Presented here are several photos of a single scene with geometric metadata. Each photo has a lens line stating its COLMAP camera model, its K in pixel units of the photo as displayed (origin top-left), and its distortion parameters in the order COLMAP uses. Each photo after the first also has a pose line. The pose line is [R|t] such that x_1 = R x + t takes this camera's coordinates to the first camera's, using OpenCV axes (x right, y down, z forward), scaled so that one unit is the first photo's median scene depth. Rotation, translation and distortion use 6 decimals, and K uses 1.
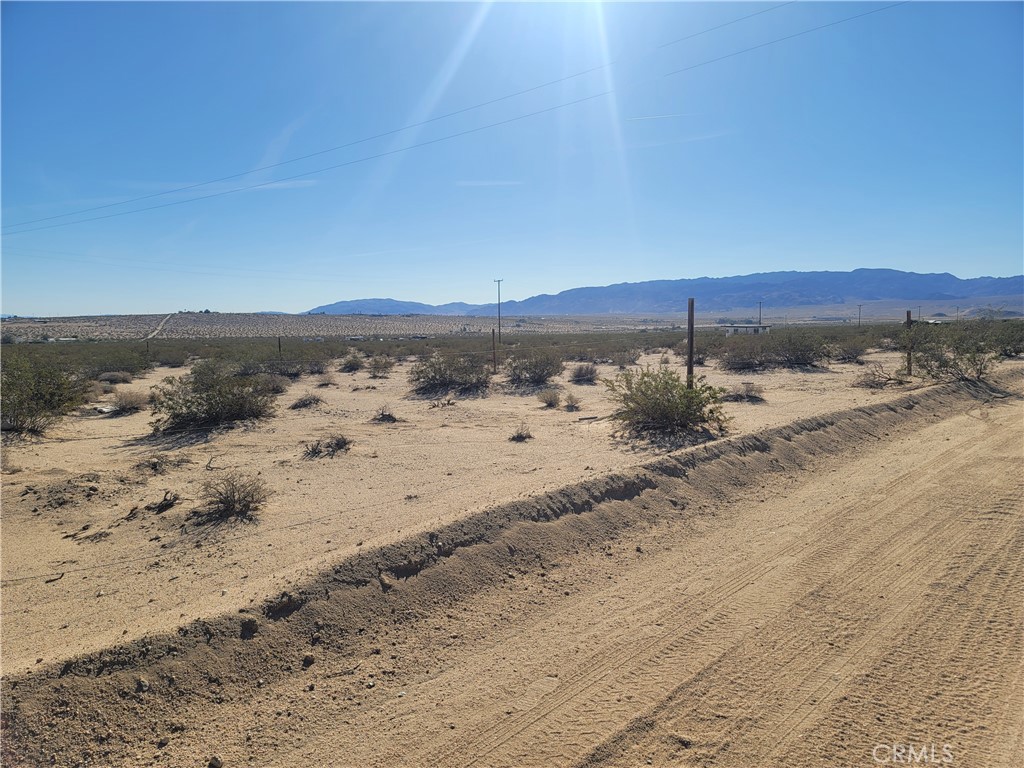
lens RADIAL K [[734.2, 0, 513.7], [0, 734.2, 379.2], [0, 0, 1]] dist [0.079824, -0.066611]
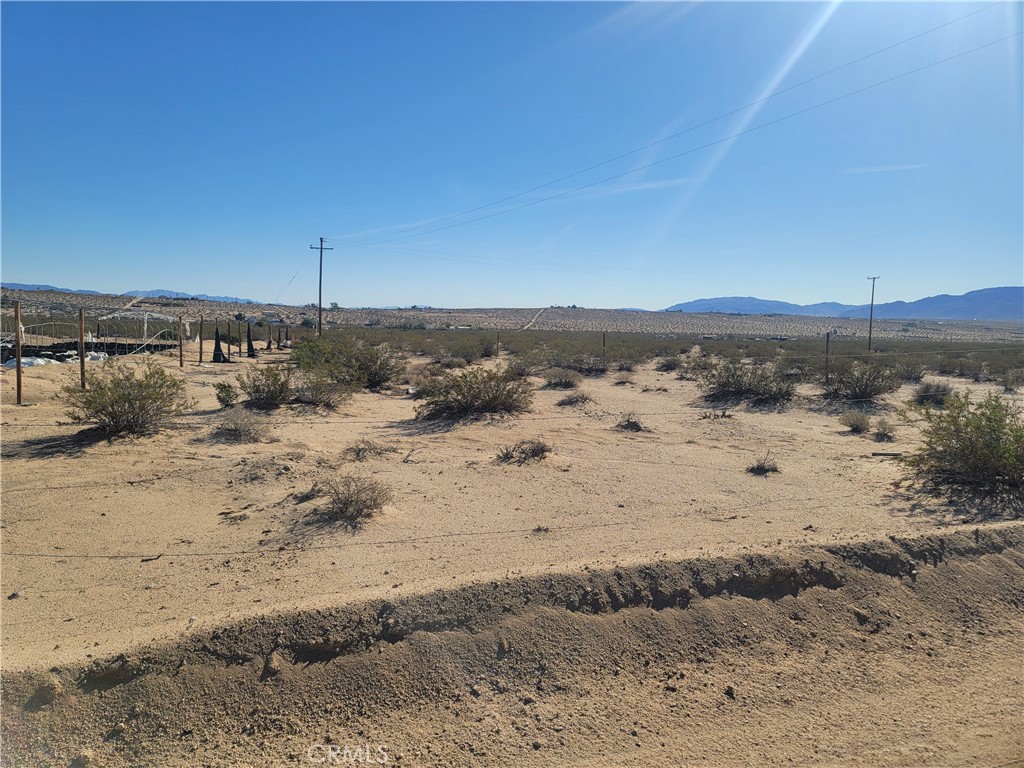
lens RADIAL K [[734.2, 0, 501.0], [0, 734.2, 375.3], [0, 0, 1]] dist [0.079824, -0.066611]
pose [[0.881315, 0.069666, -0.467365, 0.145623], [-0.070613, 0.997383, 0.015516, -0.016234], [0.467223, 0.019327, 0.883928, 0.185775]]
